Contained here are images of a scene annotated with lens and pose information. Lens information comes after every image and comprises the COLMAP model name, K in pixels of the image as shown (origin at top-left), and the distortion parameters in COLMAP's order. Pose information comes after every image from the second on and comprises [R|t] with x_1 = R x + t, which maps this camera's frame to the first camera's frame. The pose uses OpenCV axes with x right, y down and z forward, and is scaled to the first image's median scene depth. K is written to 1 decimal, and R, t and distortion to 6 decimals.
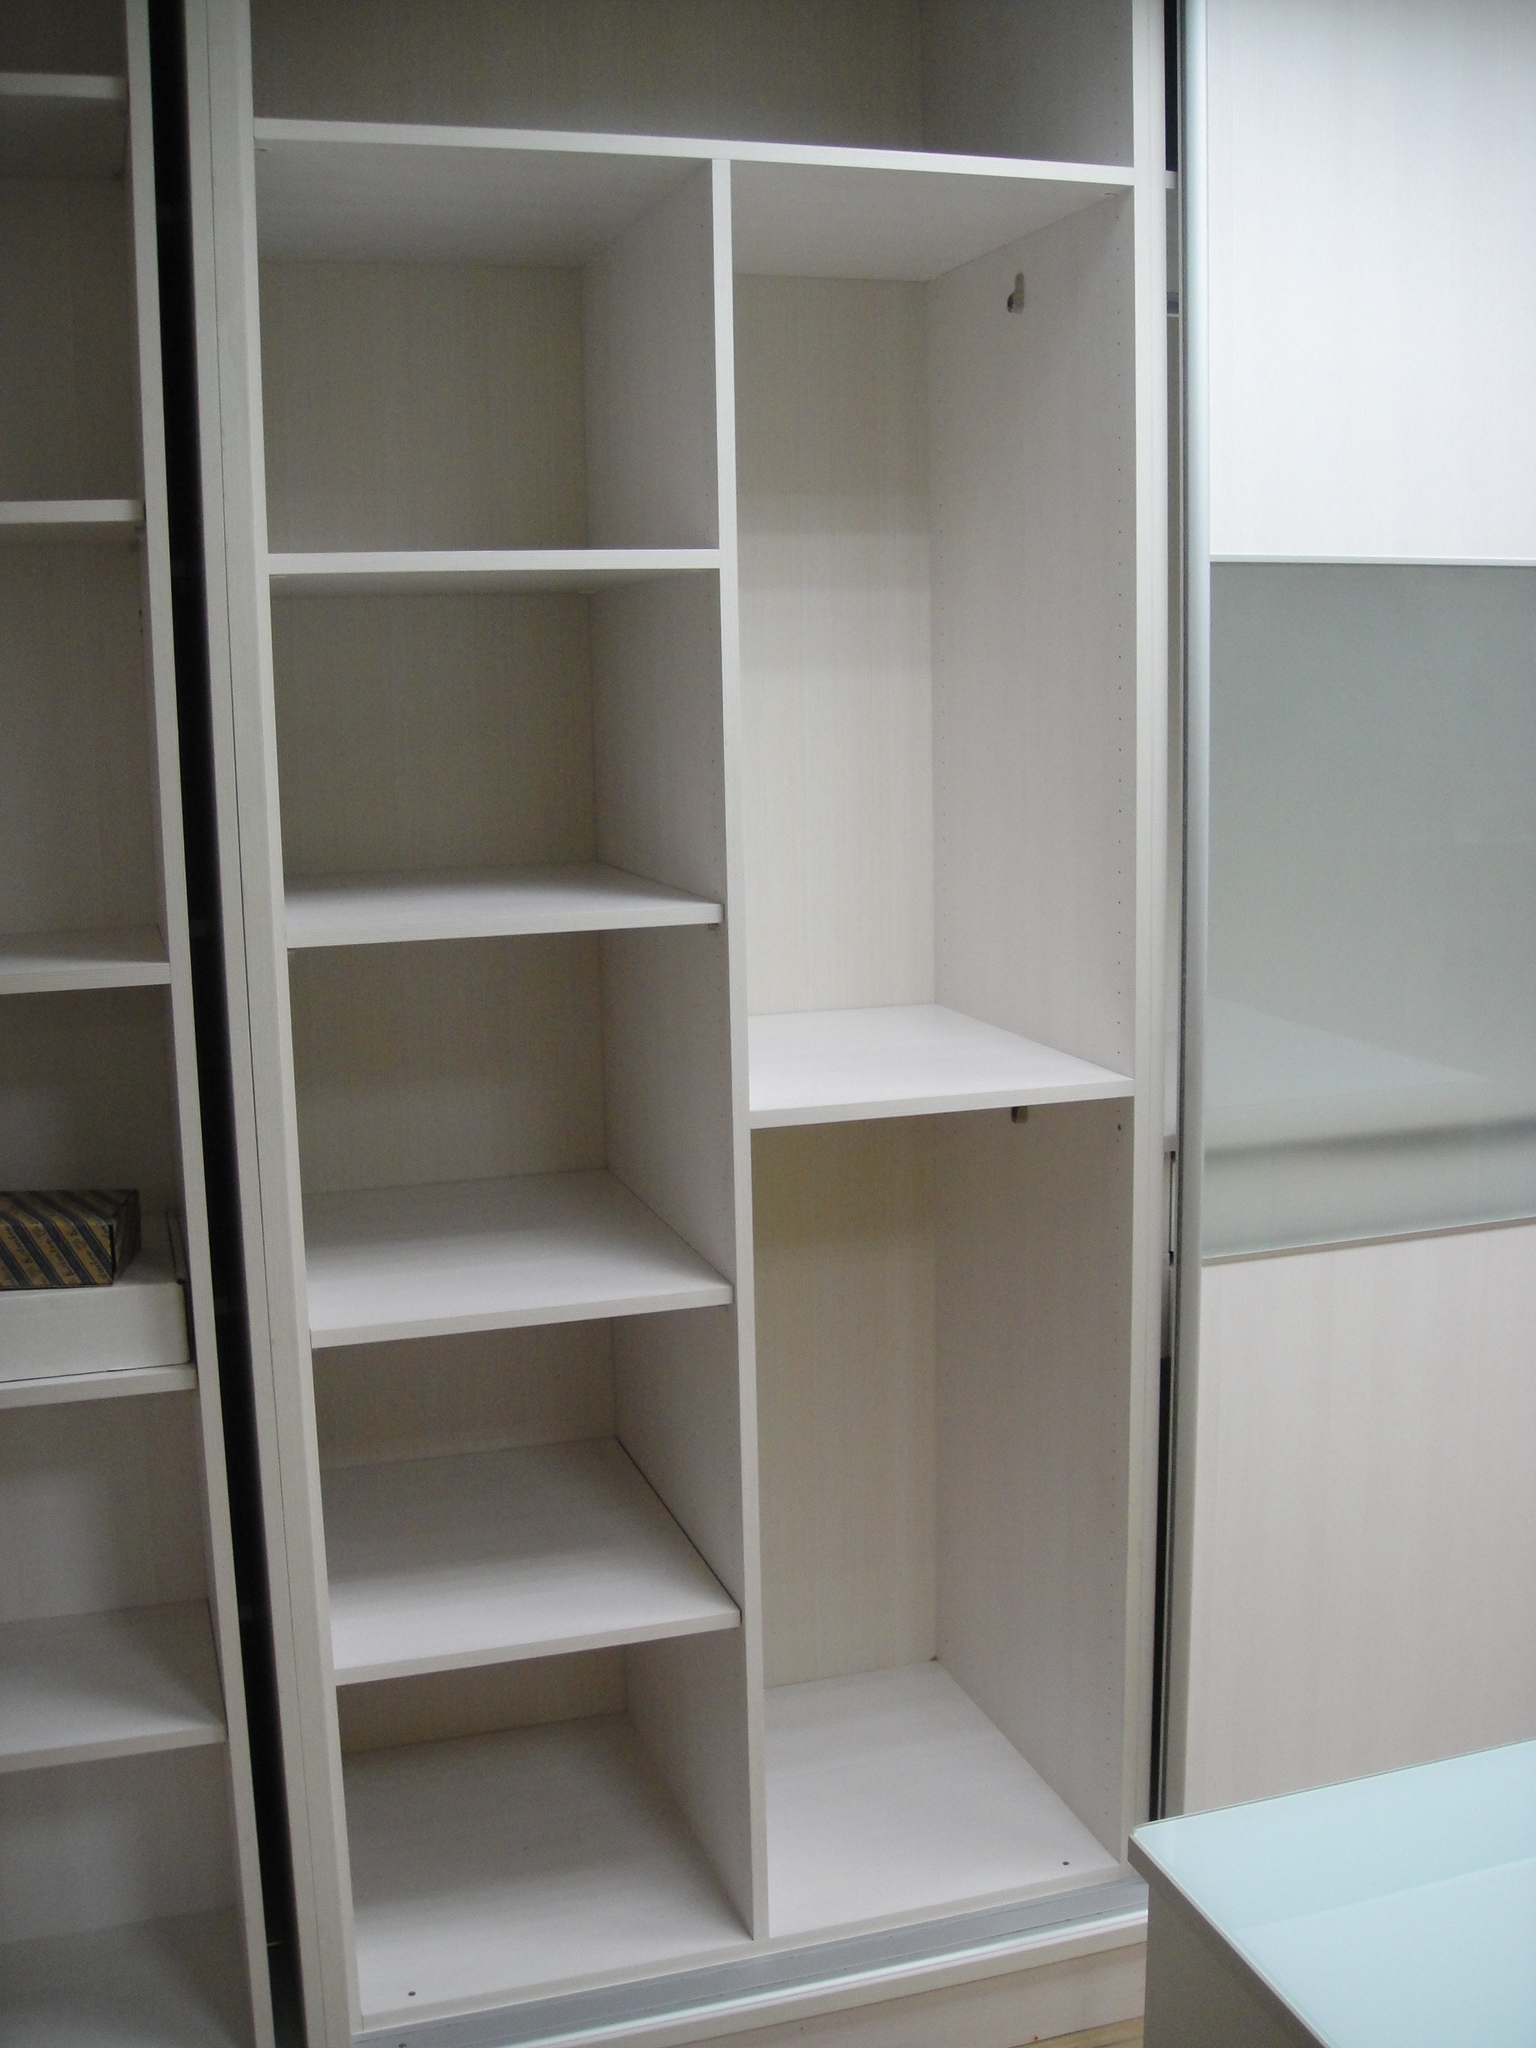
lens RADIAL K [[2102.6, 0, 768.3], [0, 2102.6, 1042.5], [0, 0, 1]] dist [-0.103820, 0.000000]
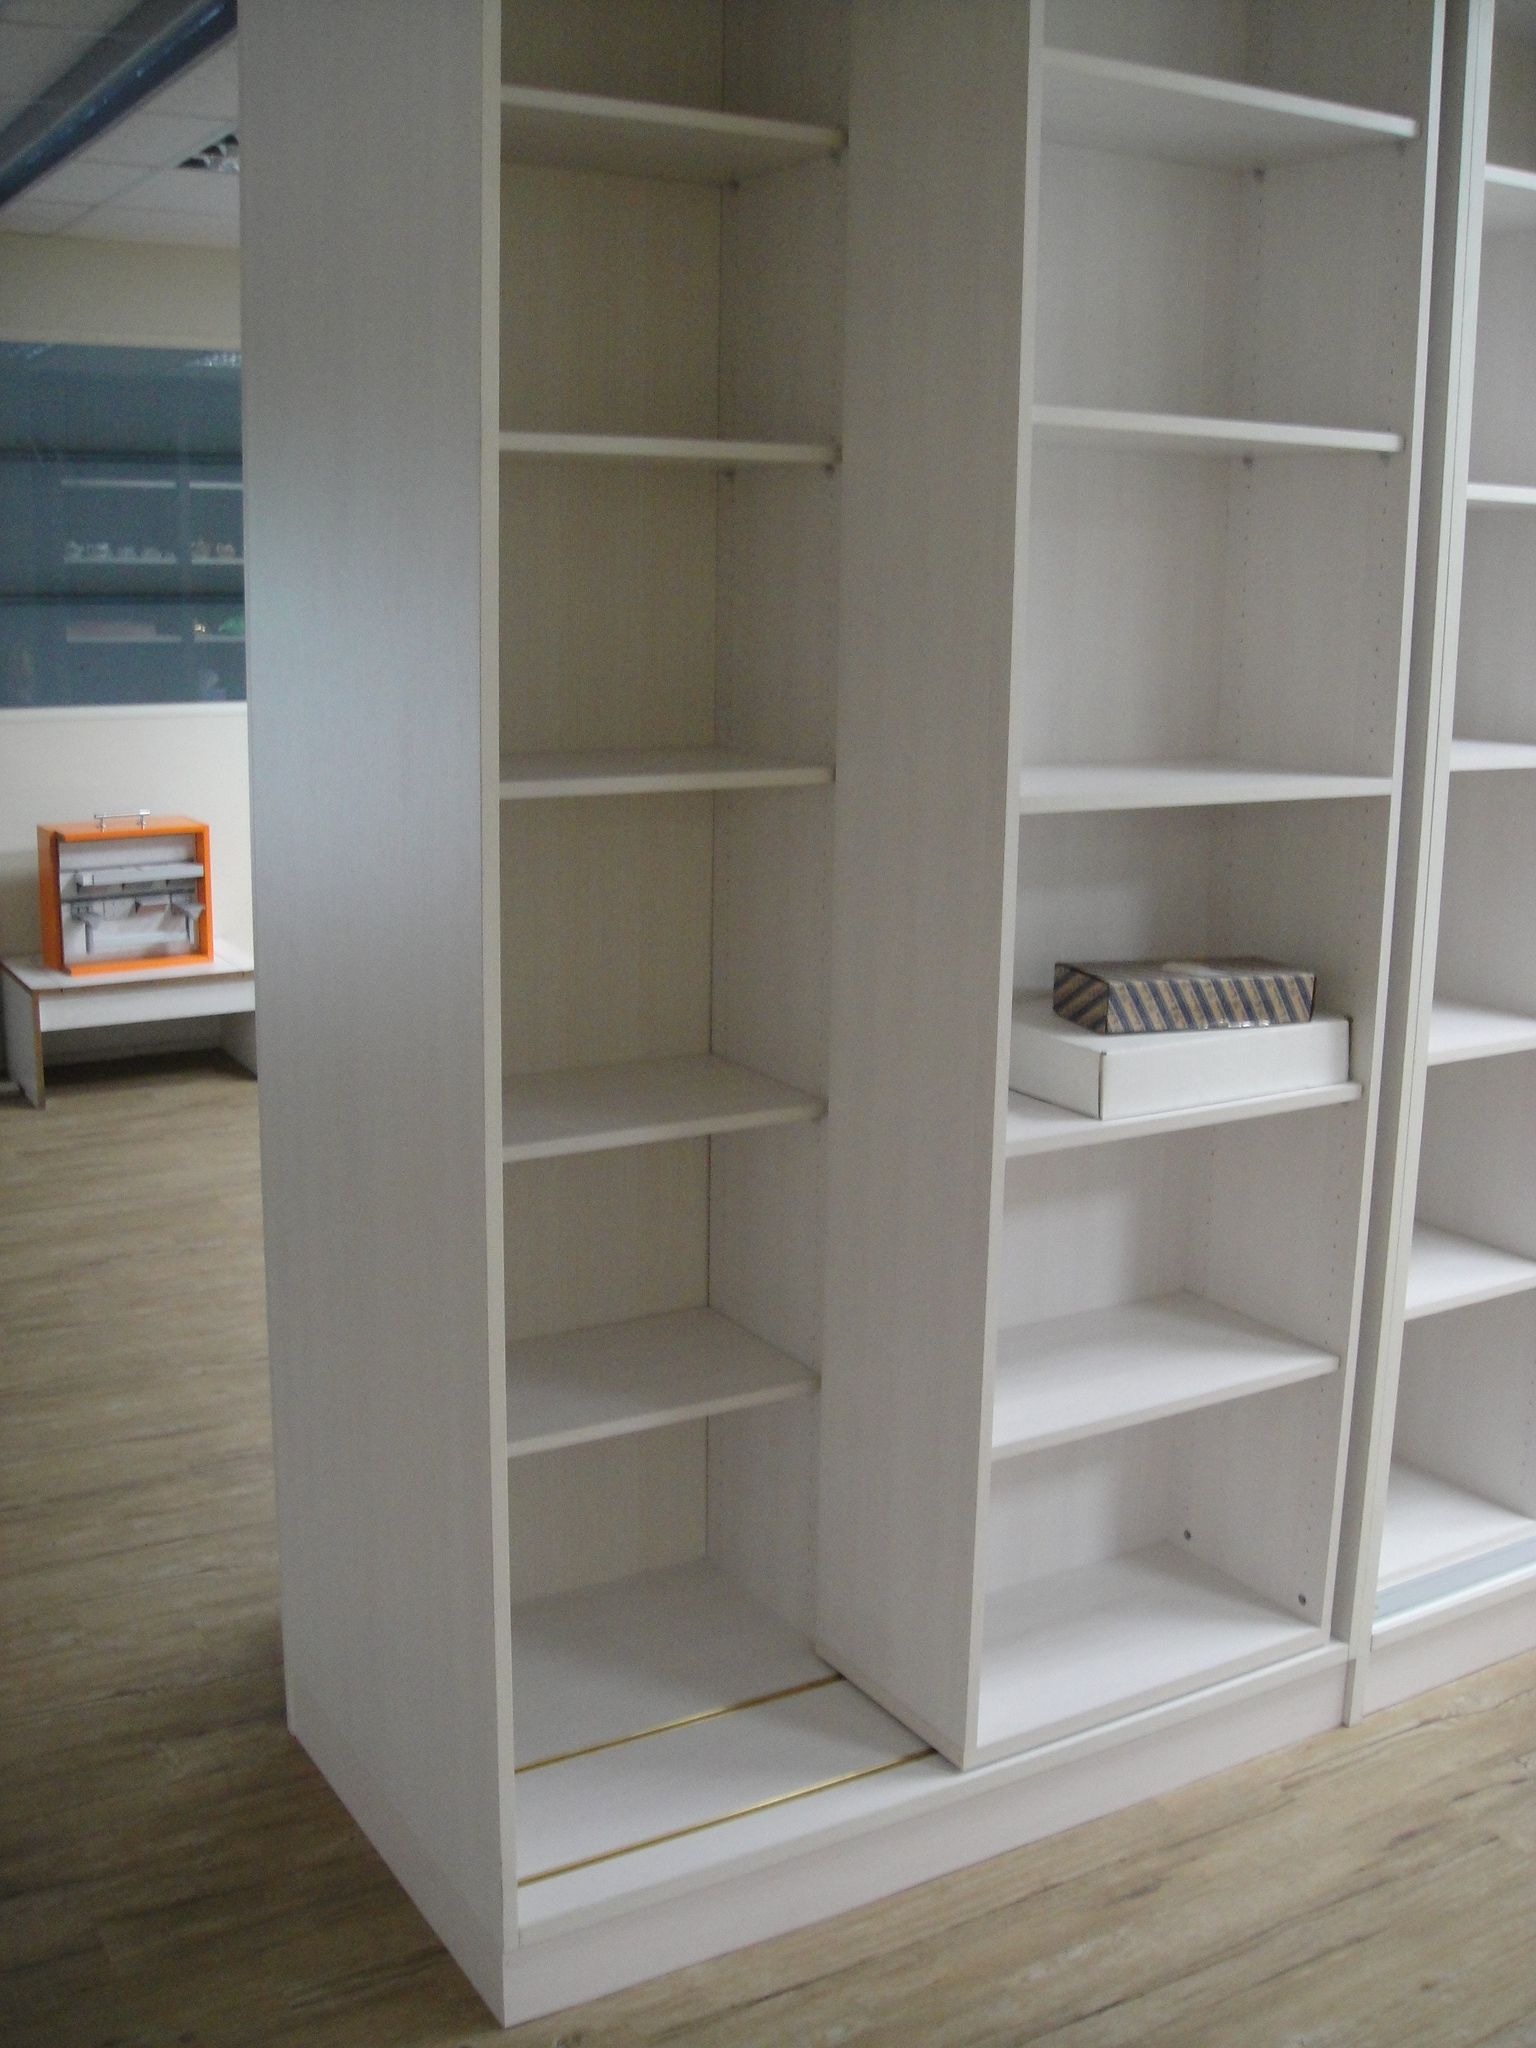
lens RADIAL K [[2102.6, 0, 770.6], [0, 2102.6, 1008.3], [0, 0, 1]] dist [-0.103820, 0.000000]
pose [[0.977176, -0.009553, 0.212217, -0.939611], [0.001667, 0.999302, 0.037308, 0.057647], [-0.212425, -0.036103, 0.976510, -0.232392]]
